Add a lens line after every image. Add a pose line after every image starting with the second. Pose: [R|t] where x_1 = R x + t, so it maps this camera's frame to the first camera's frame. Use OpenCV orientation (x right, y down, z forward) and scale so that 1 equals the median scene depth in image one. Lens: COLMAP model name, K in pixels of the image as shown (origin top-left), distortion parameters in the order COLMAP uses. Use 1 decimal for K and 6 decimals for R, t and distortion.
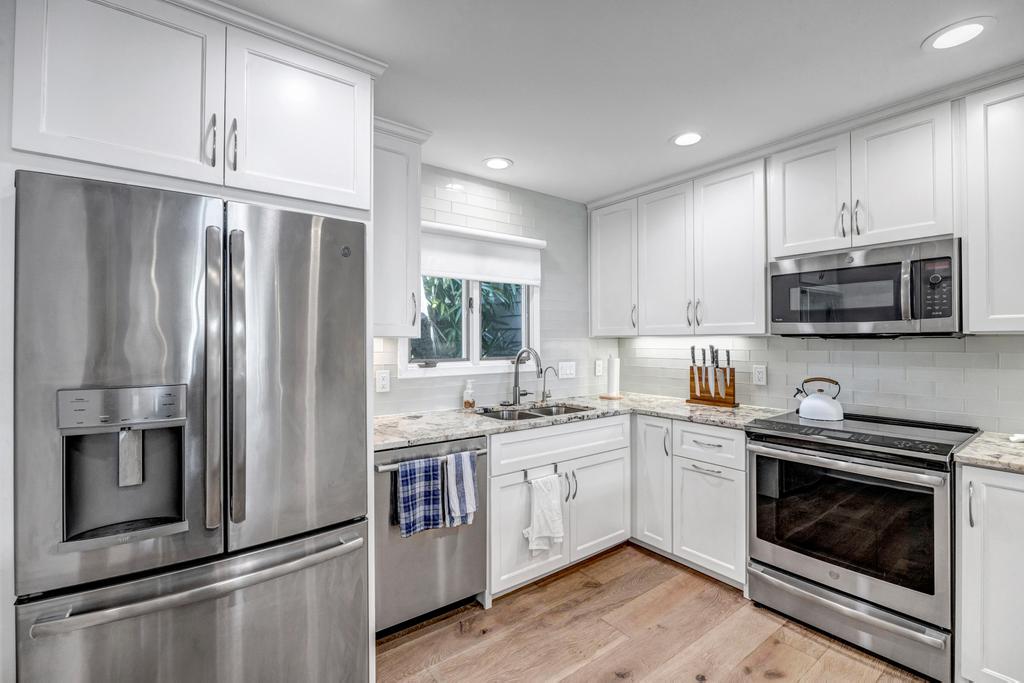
lens RADIAL K [[448.5, 0, 510.0], [0, 448.5, 339.1], [0, 0, 1]] dist [-0.017473, 0.000593]
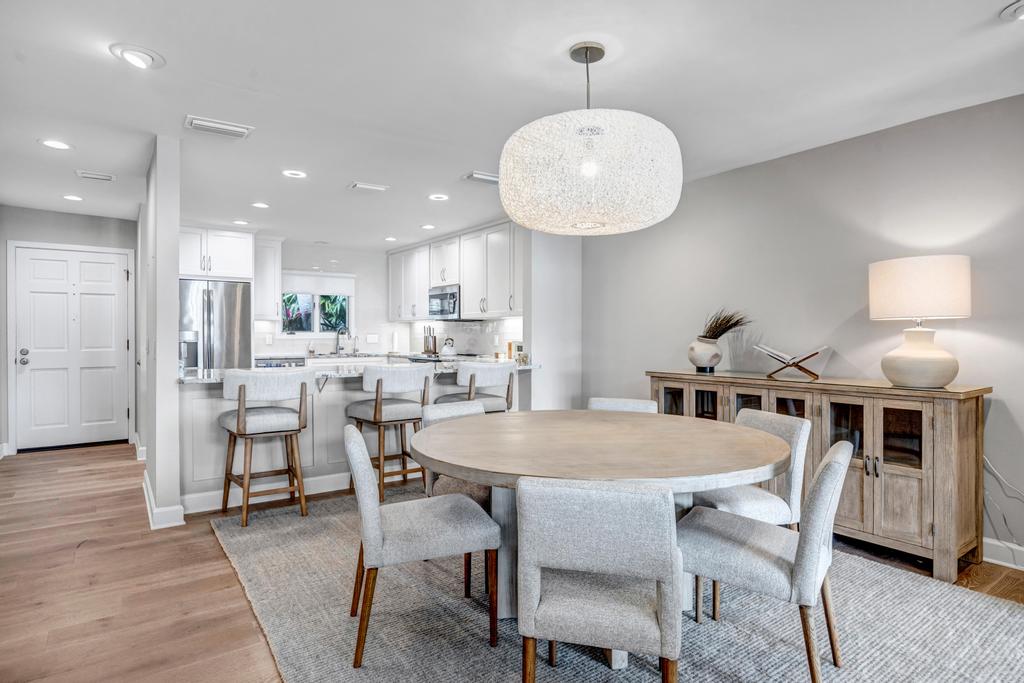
lens RADIAL K [[554.5, 0, 510.4], [0, 554.5, 338.1], [0, 0, 1]] dist [-0.006036, -0.000497]
pose [[0.999889, 0.004322, -0.014275, 1.141772], [-0.004157, 0.999925, 0.011552, 0.054426], [0.014324, -0.011492, 0.999831, -2.102826]]
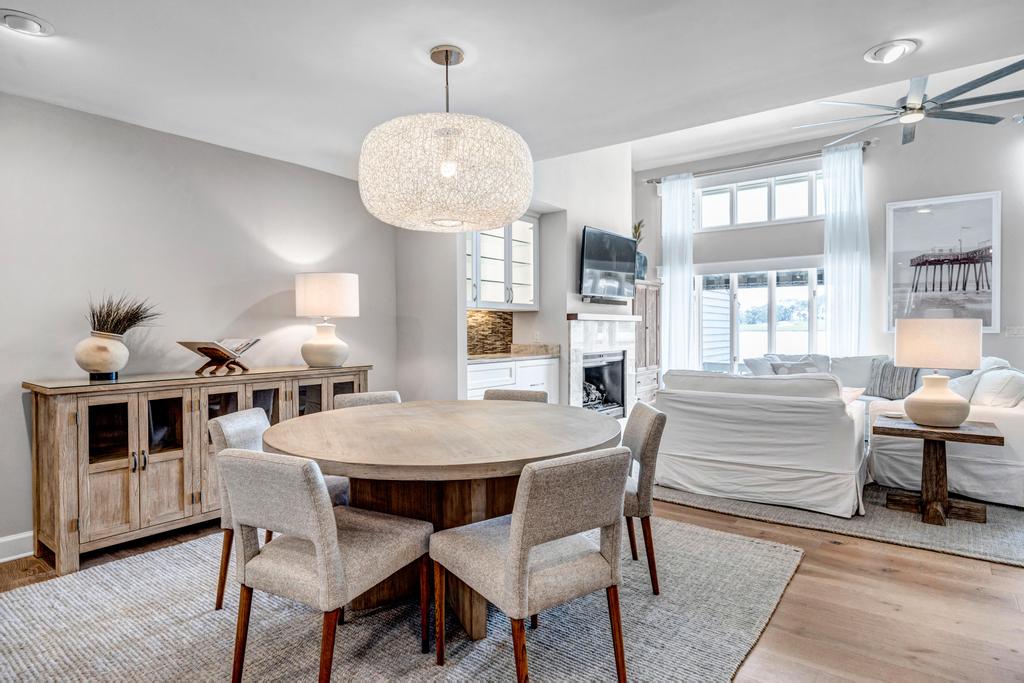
lens RADIAL K [[565.5, 0, 511.8], [0, 565.5, 336.1], [0, 0, 1]] dist [0.000147, 0.000614]
pose [[-0.279866, -0.011762, 0.959967, 0.171988], [-0.002016, 0.999930, 0.011664, 0.060337], [-0.960037, 0.001329, -0.279870, -0.864838]]
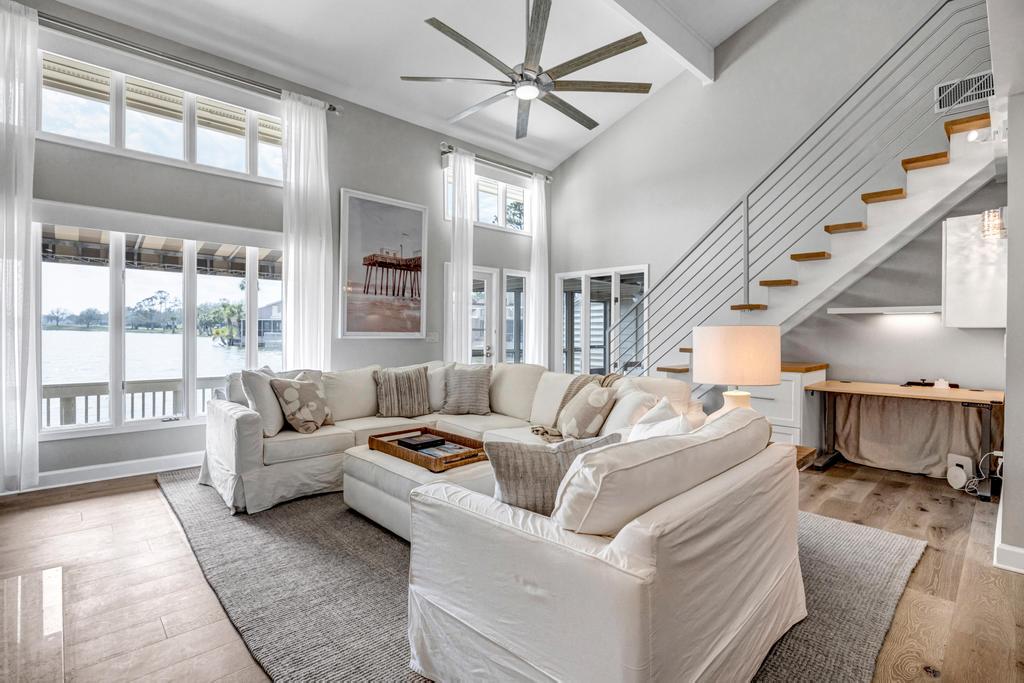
lens RADIAL K [[491.0, 0, 495.0], [0, 491.0, 334.8], [0, 0, 1]] dist [-0.005550, 0.000200]
pose [[-0.994411, -0.009068, -0.105190, 2.071498], [-0.008434, 0.999943, -0.006473, 0.065729], [0.105242, -0.005550, -0.994431, -1.328944]]
